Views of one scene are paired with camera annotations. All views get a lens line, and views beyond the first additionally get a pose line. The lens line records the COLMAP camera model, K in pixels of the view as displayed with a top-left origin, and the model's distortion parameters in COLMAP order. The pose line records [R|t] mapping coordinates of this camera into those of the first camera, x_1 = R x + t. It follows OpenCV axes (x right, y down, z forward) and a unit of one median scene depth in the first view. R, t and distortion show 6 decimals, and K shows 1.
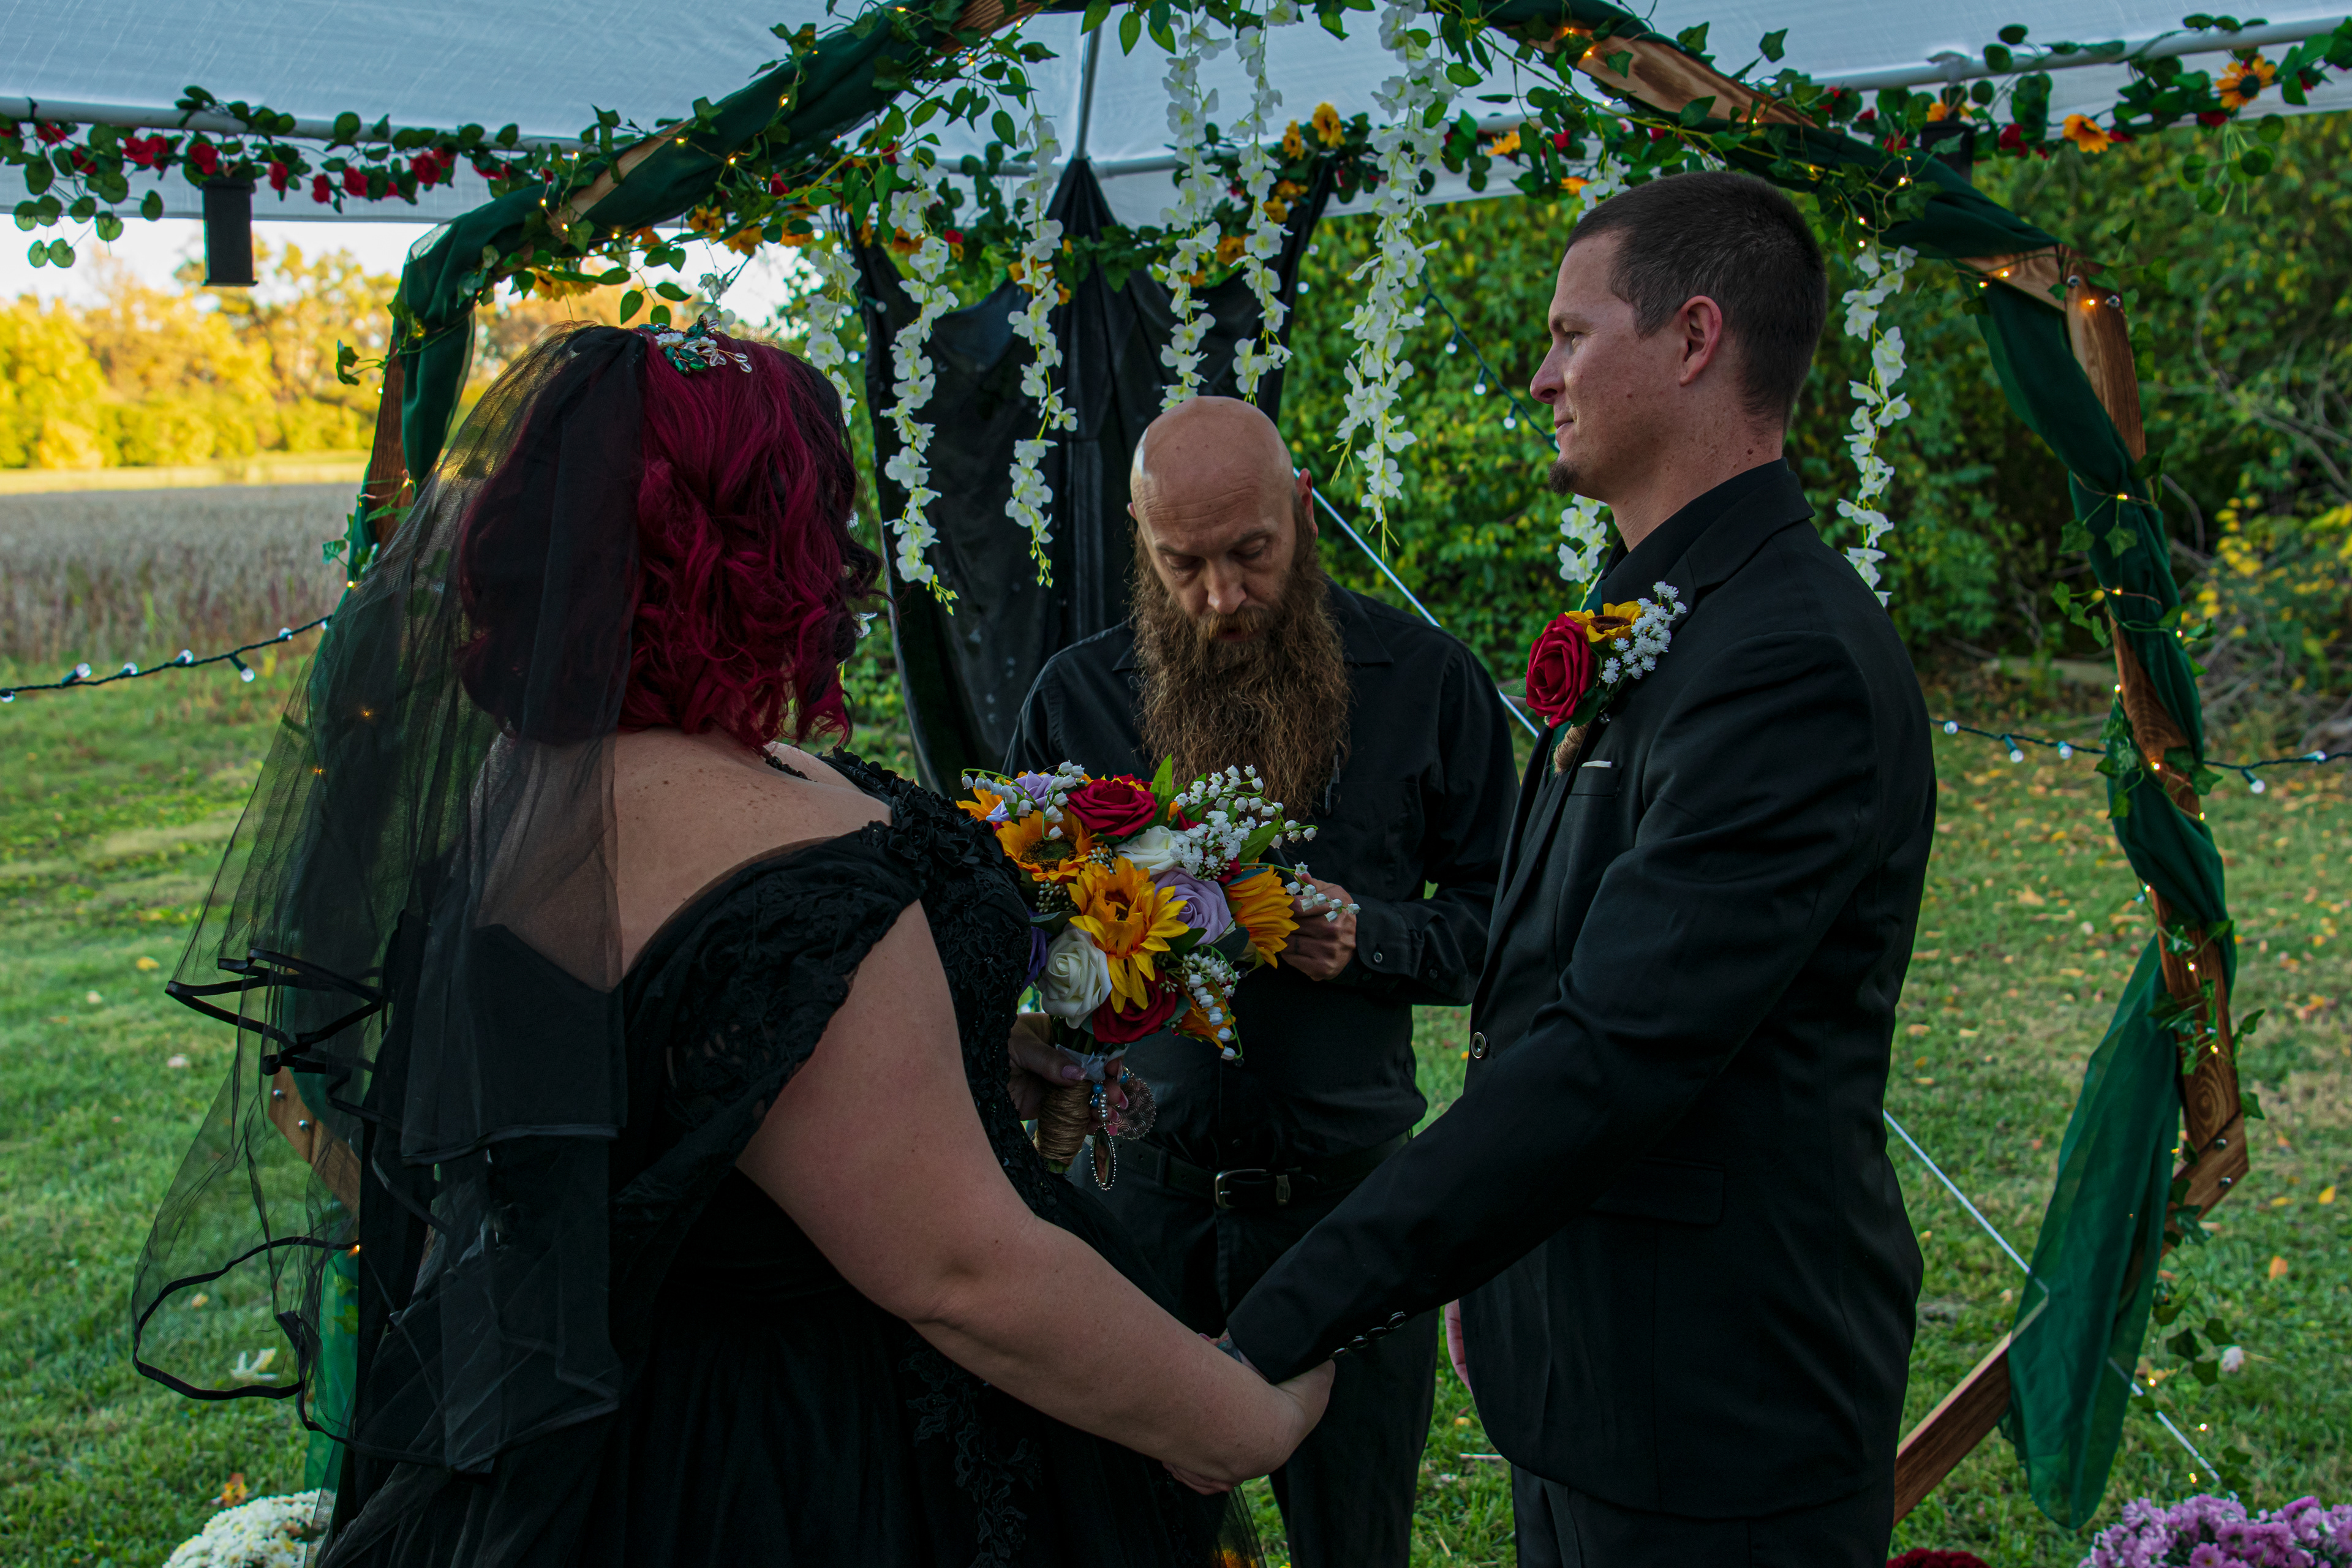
lens RADIAL K [[2241.1, 0, 1176.0], [0, 2241.1, 784.0], [0, 0, 1]] dist [-0.095336, 0.071278]
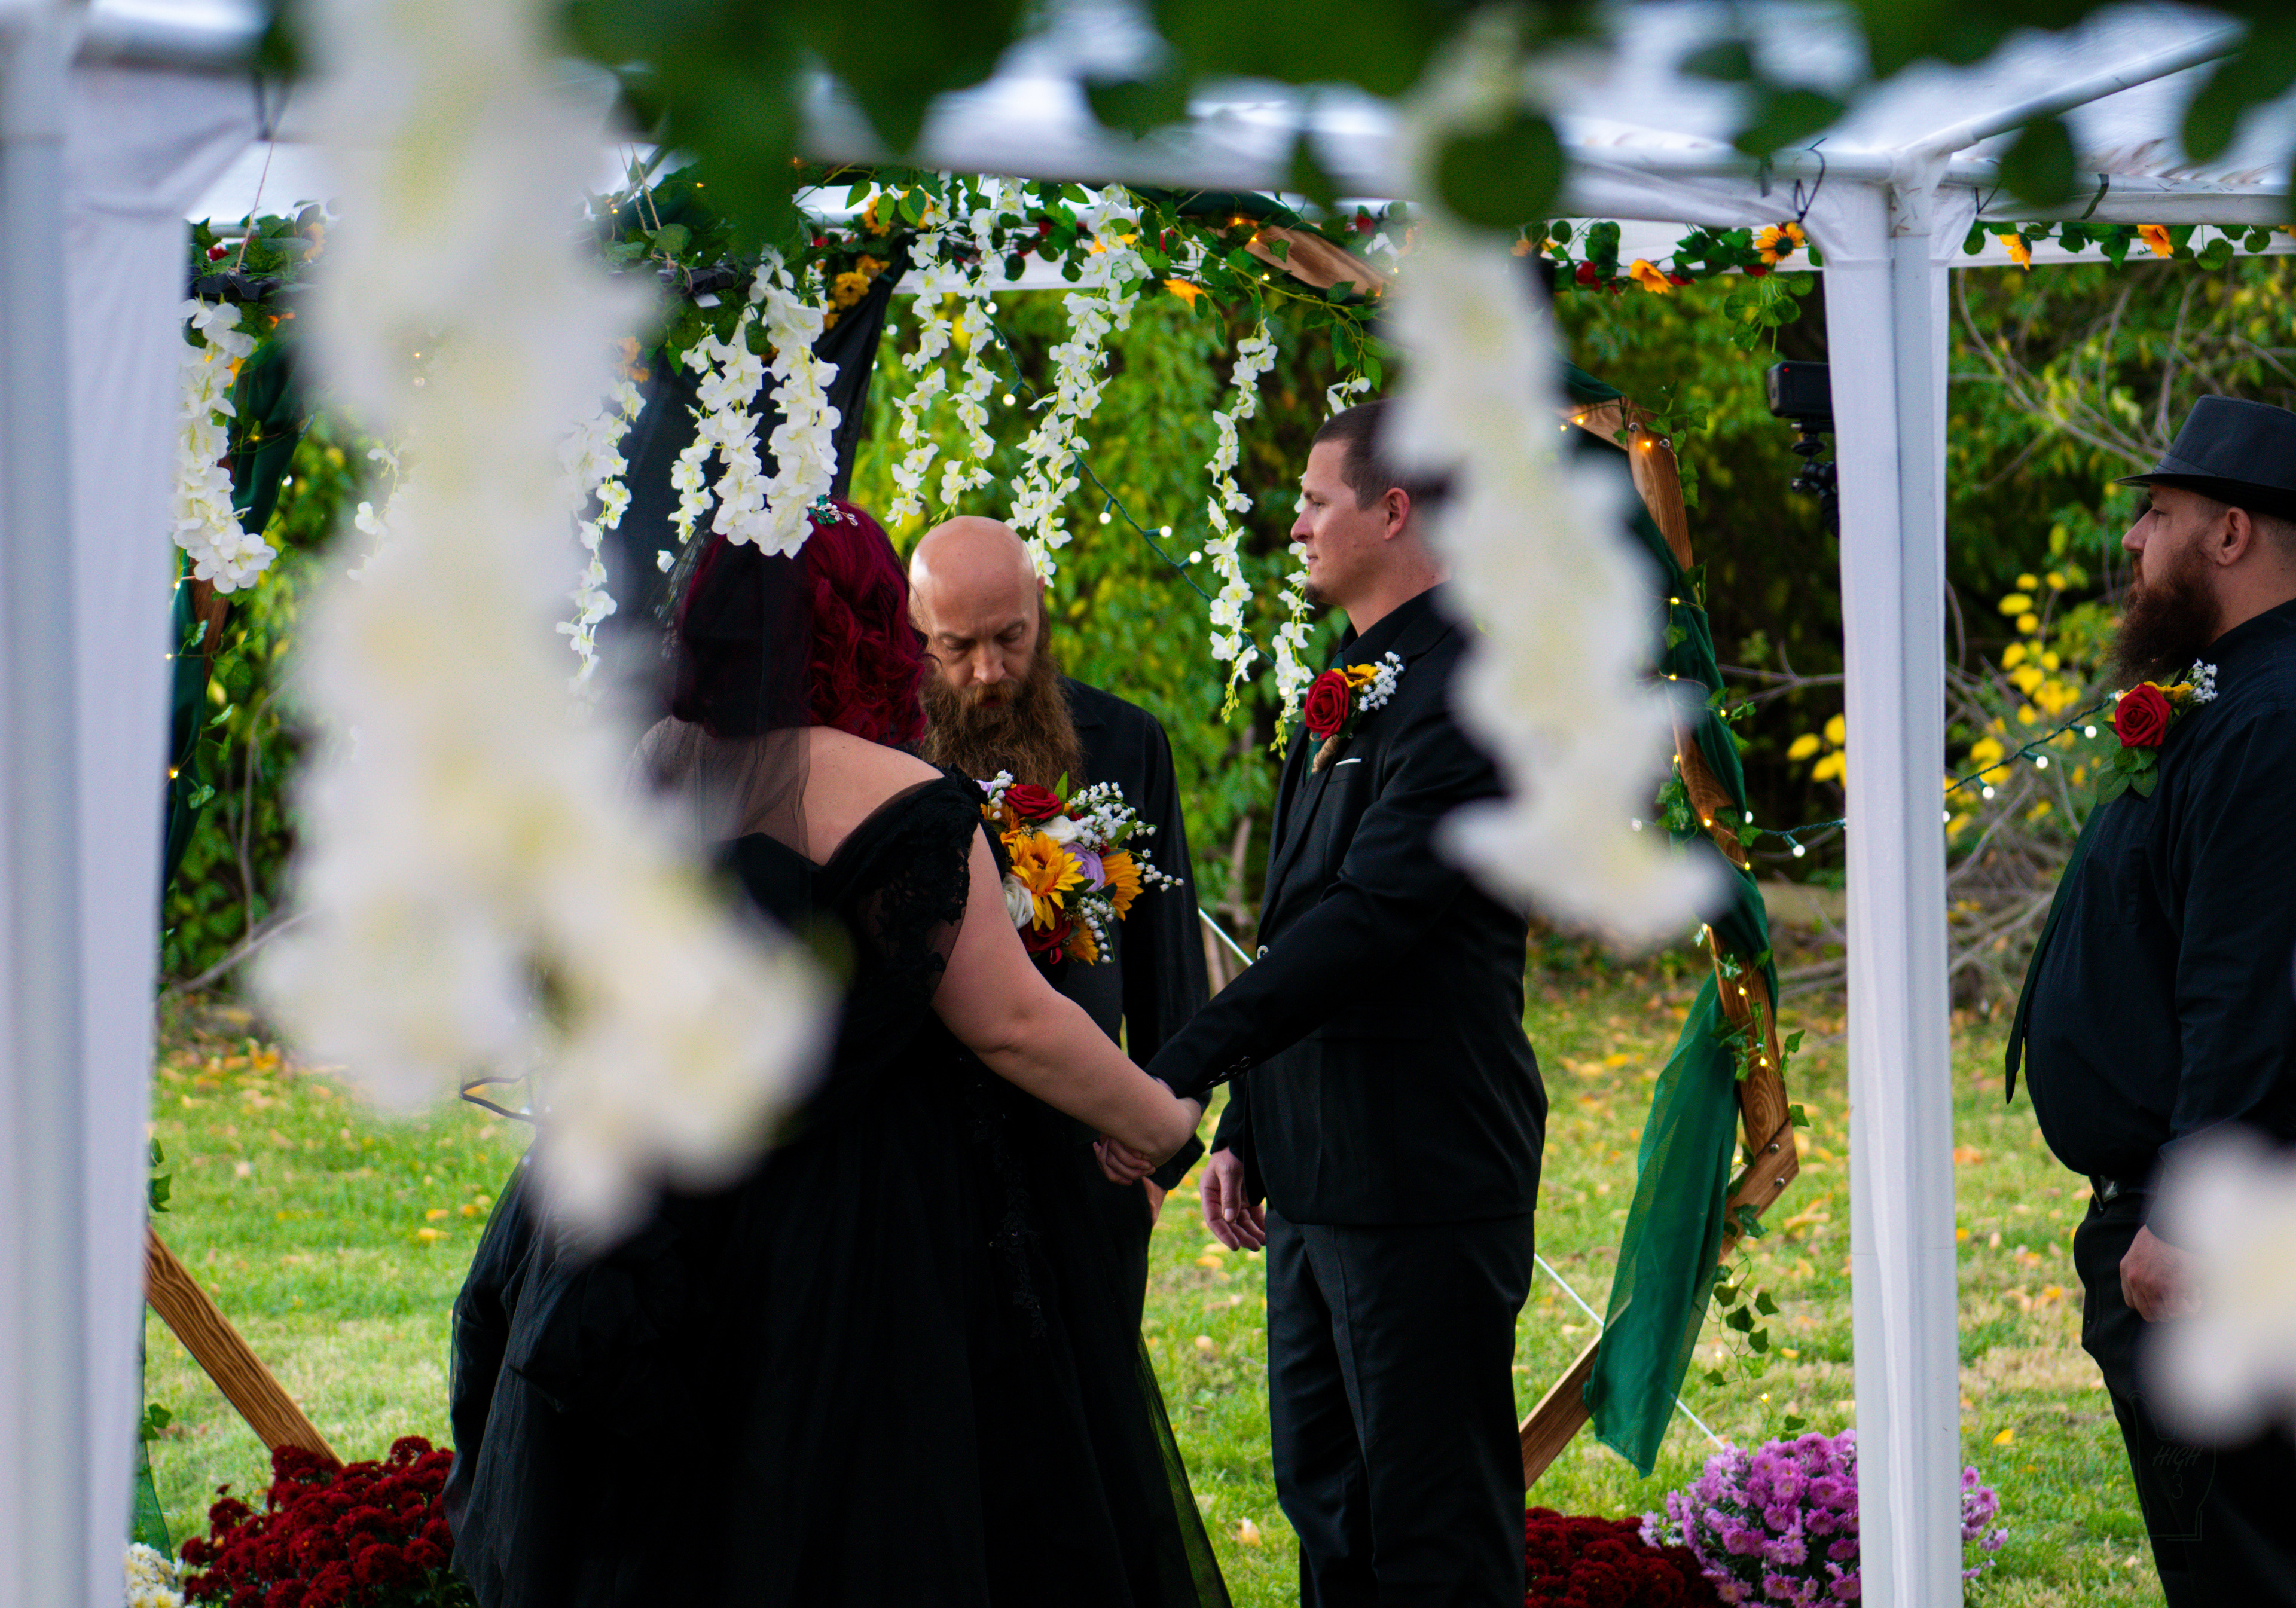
lens RADIAL K [[7264.3, 0, 1148.0], [0, 7264.3, 804.0], [0, 0, 1]] dist [-0.169302, -1.081107]
pose [[0.960117, 0.005505, 0.279544, -0.961834], [0.018887, 0.996246, -0.084488, 0.311450], [-0.278960, 0.086398, 0.956408, -2.718097]]
